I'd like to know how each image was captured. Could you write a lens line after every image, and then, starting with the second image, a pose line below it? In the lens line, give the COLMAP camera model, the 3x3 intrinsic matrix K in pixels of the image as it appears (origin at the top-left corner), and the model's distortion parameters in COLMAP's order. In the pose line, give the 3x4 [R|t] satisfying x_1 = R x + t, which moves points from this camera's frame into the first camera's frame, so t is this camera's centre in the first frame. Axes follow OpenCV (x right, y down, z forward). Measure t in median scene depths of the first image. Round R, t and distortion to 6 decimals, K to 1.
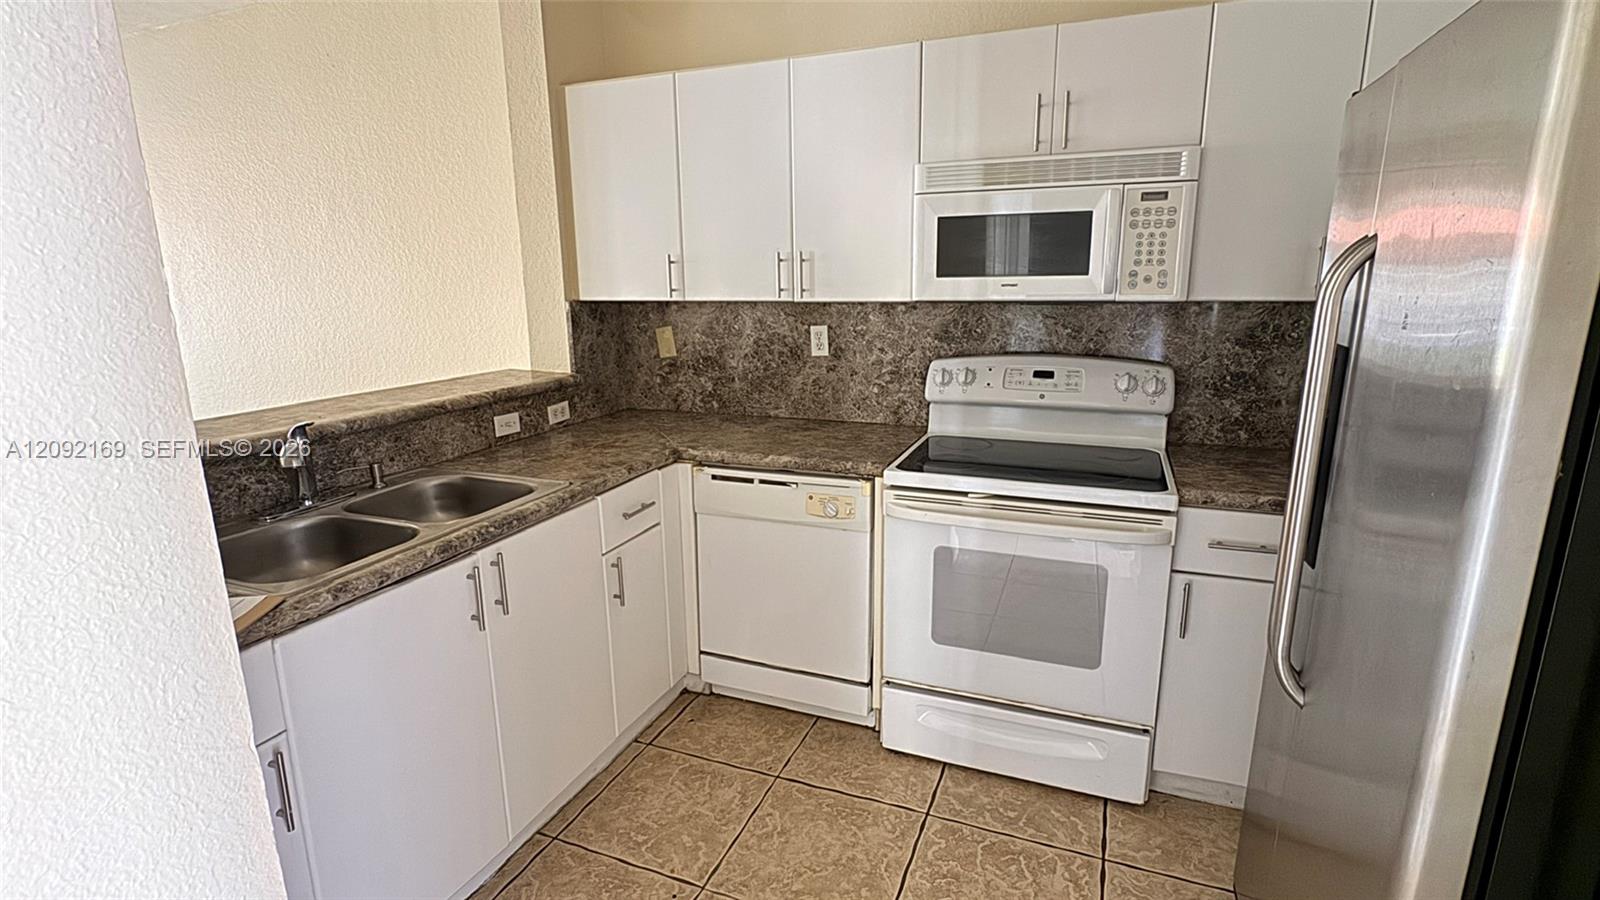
lens RADIAL K [[772.7, 0, 795.1], [0, 772.7, 447.4], [0, 0, 1]] dist [0.000106, 0.000717]
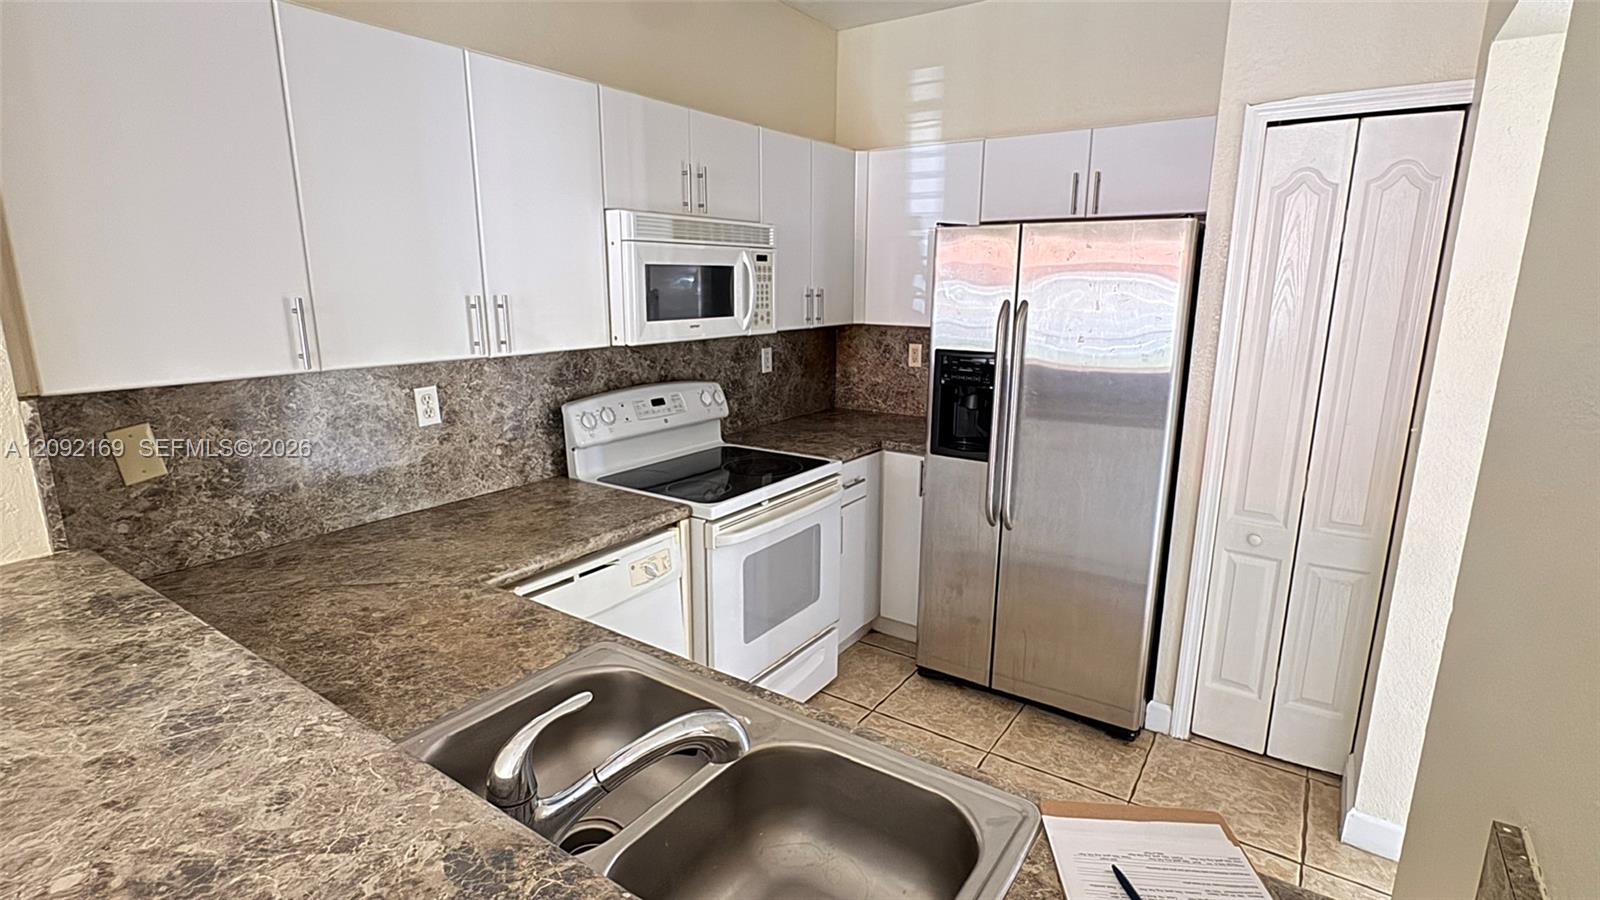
lens RADIAL K [[772.7, 0, 795.1], [0, 772.7, 455.2], [0, 0, 1]] dist [0.000106, 0.000717]
pose [[0.211209, -0.204852, 0.955733, -0.730485], [0.208516, 0.964726, 0.160699, -0.158100], [-0.954941, 0.165345, 0.246474, 0.535858]]
